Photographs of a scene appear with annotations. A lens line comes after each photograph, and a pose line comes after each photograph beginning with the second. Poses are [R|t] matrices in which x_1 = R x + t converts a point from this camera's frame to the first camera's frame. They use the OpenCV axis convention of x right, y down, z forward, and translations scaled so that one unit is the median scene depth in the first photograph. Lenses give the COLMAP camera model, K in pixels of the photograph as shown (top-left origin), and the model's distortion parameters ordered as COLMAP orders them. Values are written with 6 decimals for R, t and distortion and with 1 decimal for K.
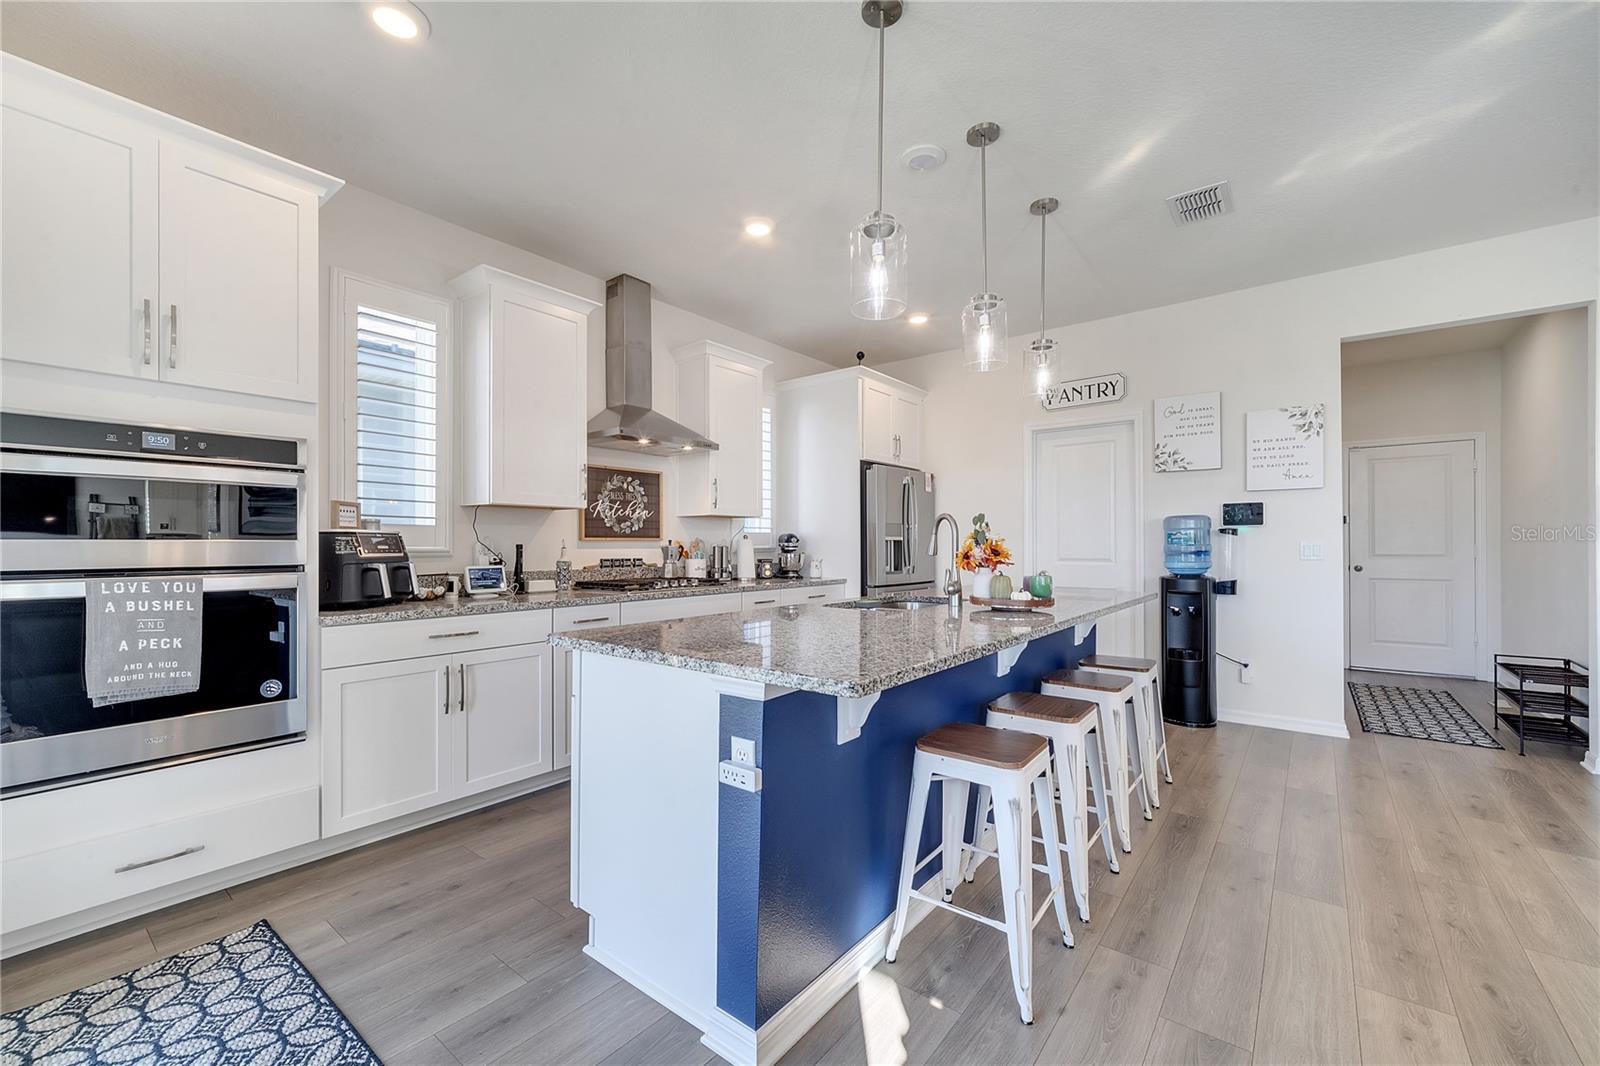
lens RADIAL K [[648.5, 0, 792.8], [0, 648.5, 544.9], [0, 0, 1]] dist [0.008715, -0.003422]
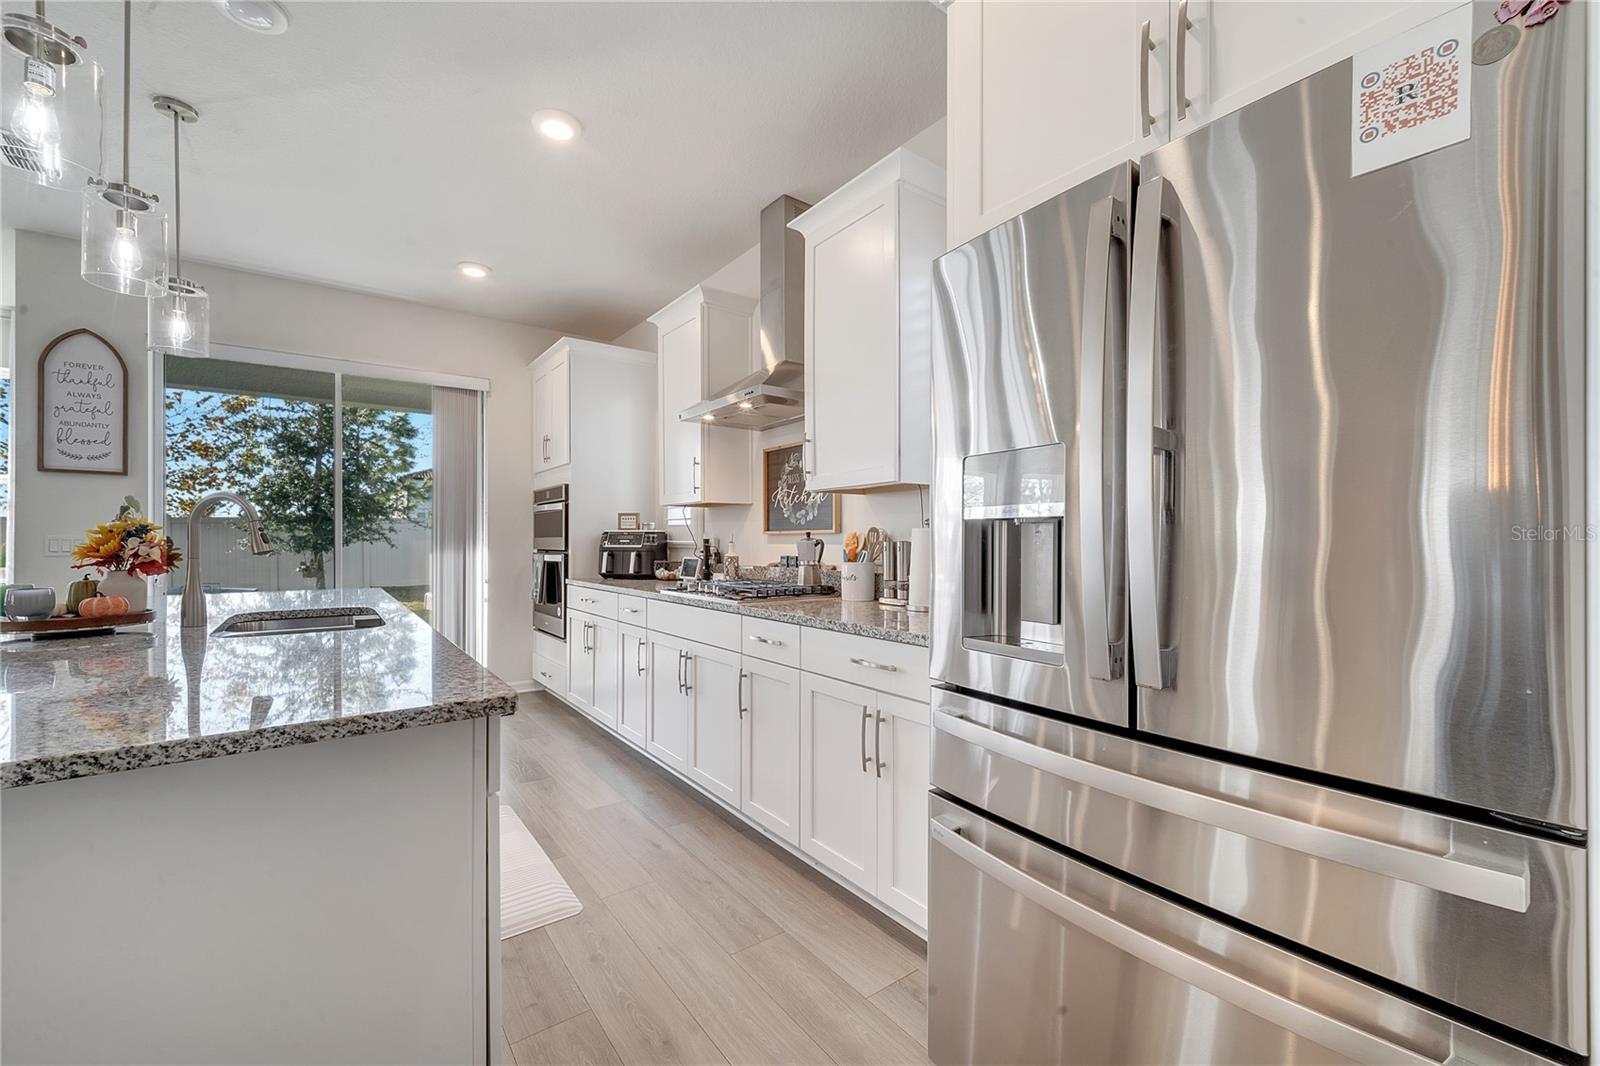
lens RADIAL K [[648.5, 0, 789.5], [0, 648.5, 540.1], [0, 0, 1]] dist [0.008715, -0.003422]
pose [[-0.265110, -0.001765, -0.964216, 0.505170], [-0.000500, 0.999998, -0.001693, 0.002147], [0.964218, 0.000033, -0.265111, 1.202224]]
